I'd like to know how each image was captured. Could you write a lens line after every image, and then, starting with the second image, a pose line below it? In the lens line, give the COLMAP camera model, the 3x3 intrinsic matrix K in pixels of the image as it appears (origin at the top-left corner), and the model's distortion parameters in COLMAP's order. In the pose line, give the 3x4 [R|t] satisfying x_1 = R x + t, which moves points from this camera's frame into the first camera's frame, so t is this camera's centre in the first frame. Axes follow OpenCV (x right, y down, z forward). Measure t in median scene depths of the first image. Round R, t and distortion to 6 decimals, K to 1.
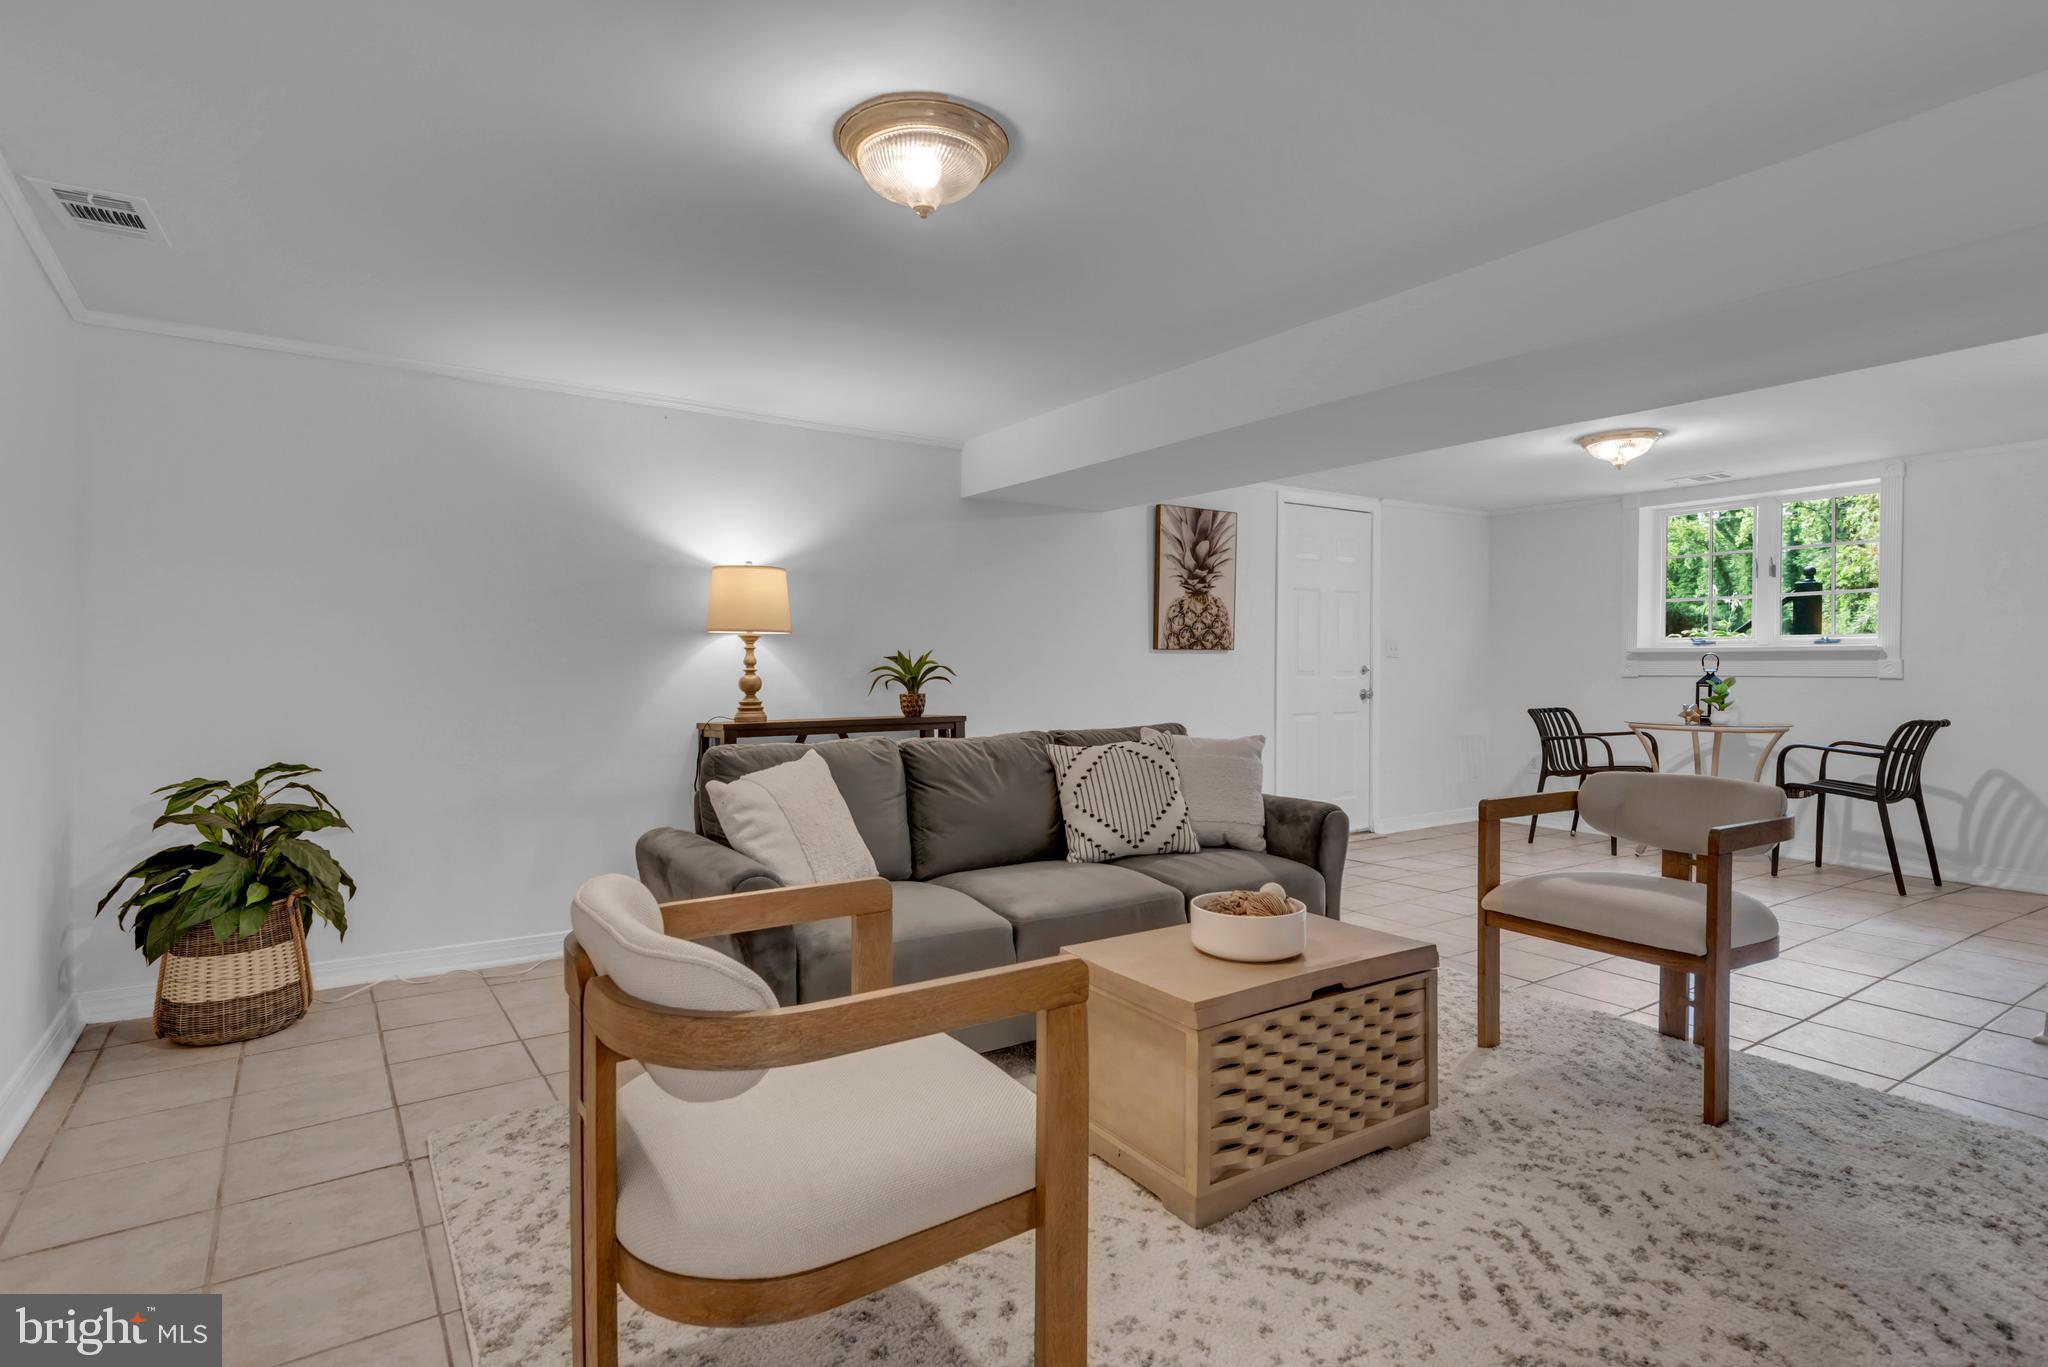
lens RADIAL K [[1029.5, 0, 1007.9], [0, 1029.5, 665.9], [0, 0, 1]] dist [0.003898, -0.001867]
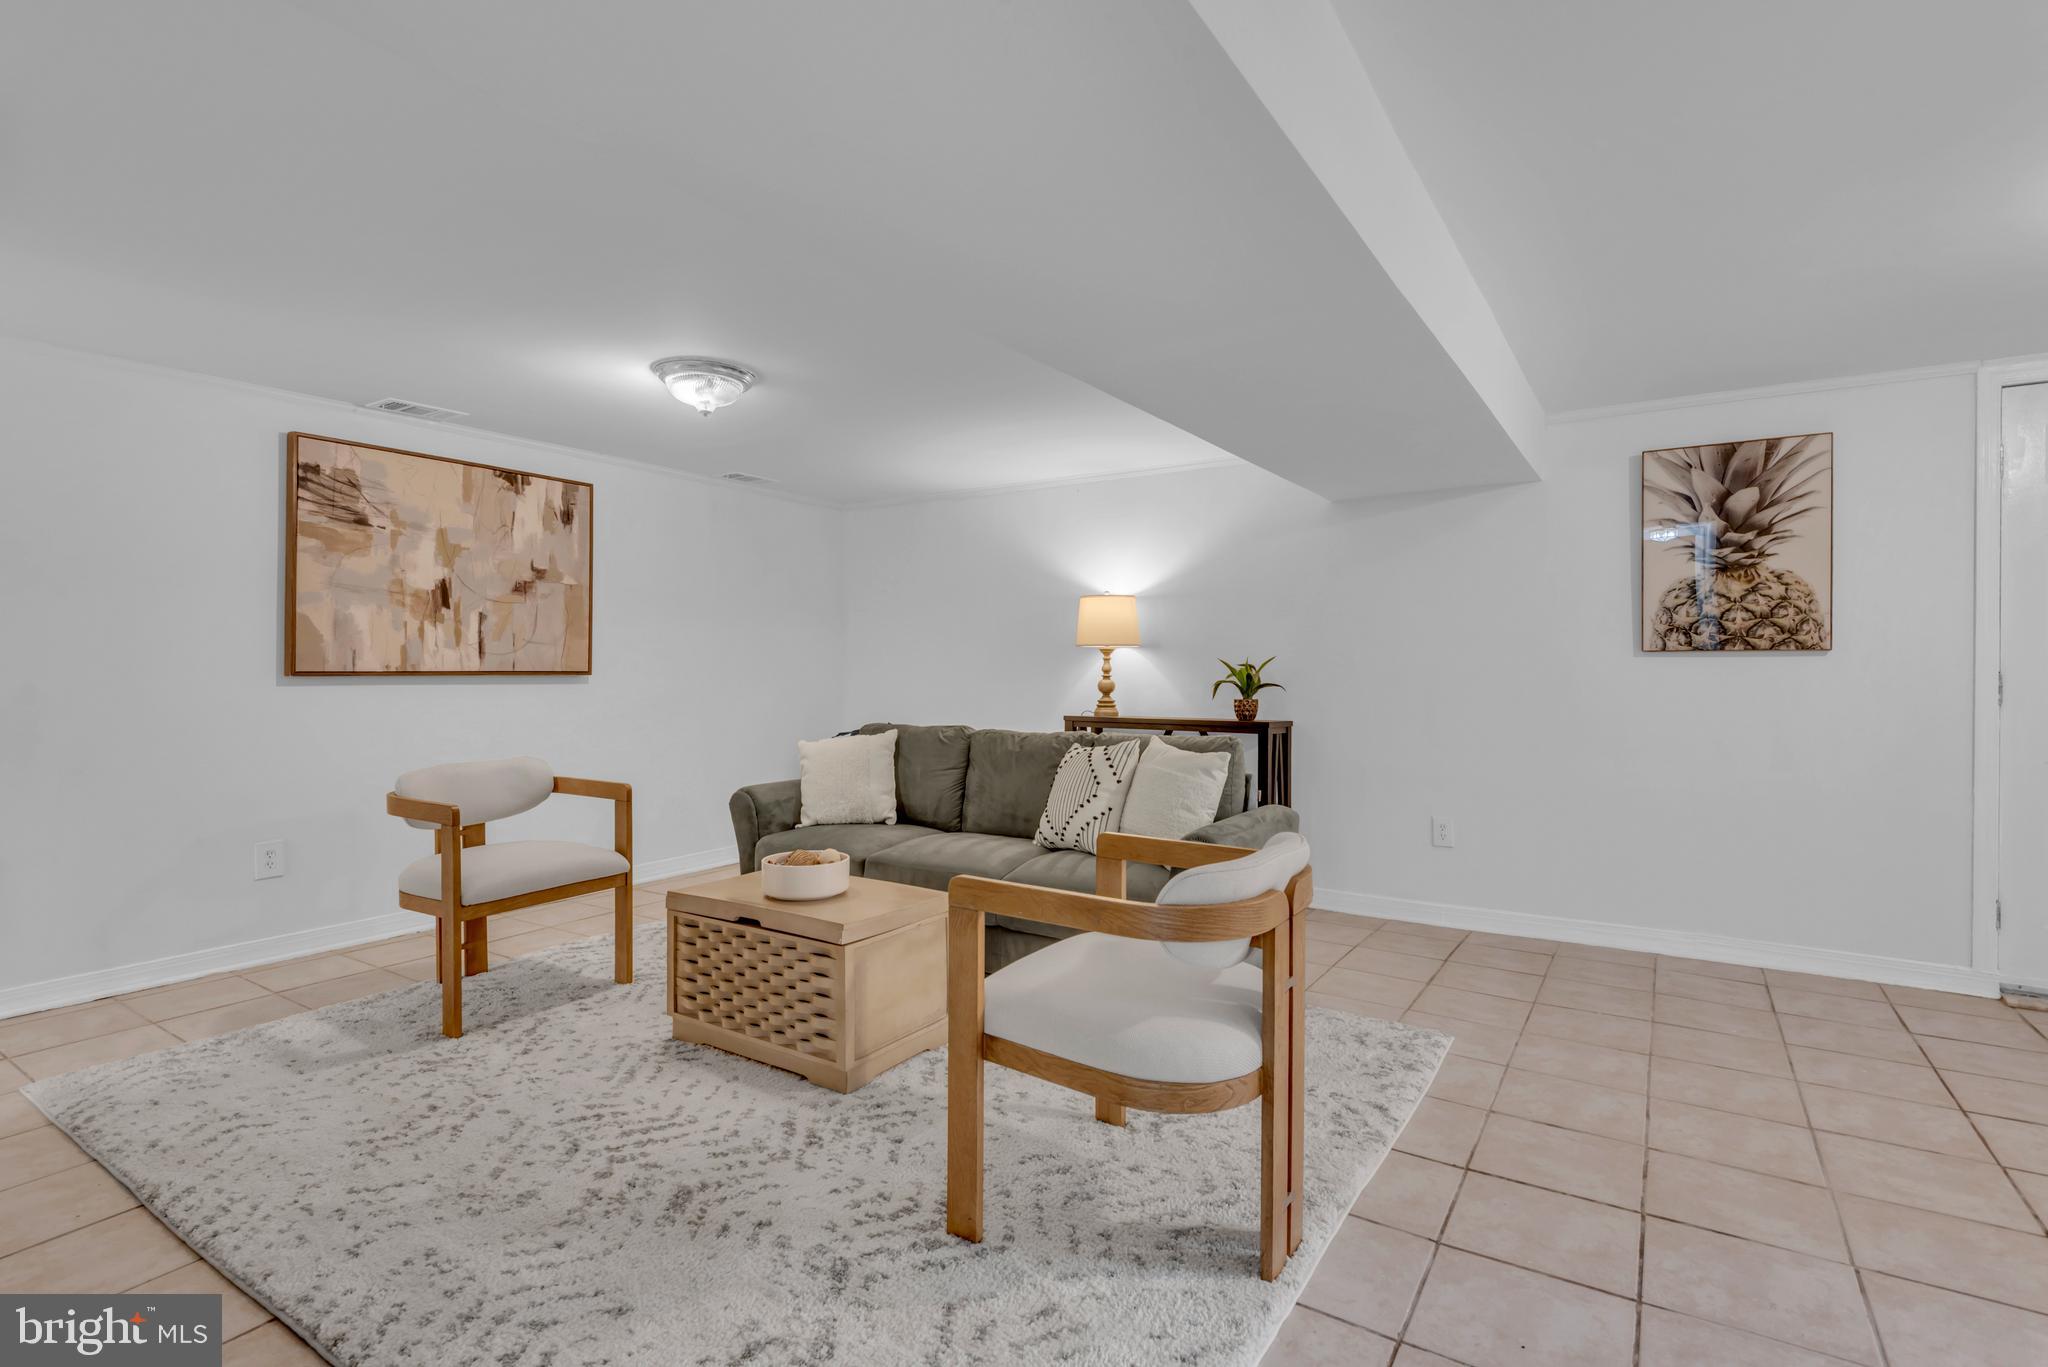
lens RADIAL K [[980.4, 0, 1023.5], [0, 980.4, 674.6], [0, 0, 1]] dist [0.032464, -0.020086]
pose [[0.389272, 0.007005, -0.921096, 0.620691], [-0.000156, 0.999972, 0.007539, -0.004860], [0.921123, -0.002791, 0.389263, 0.320121]]
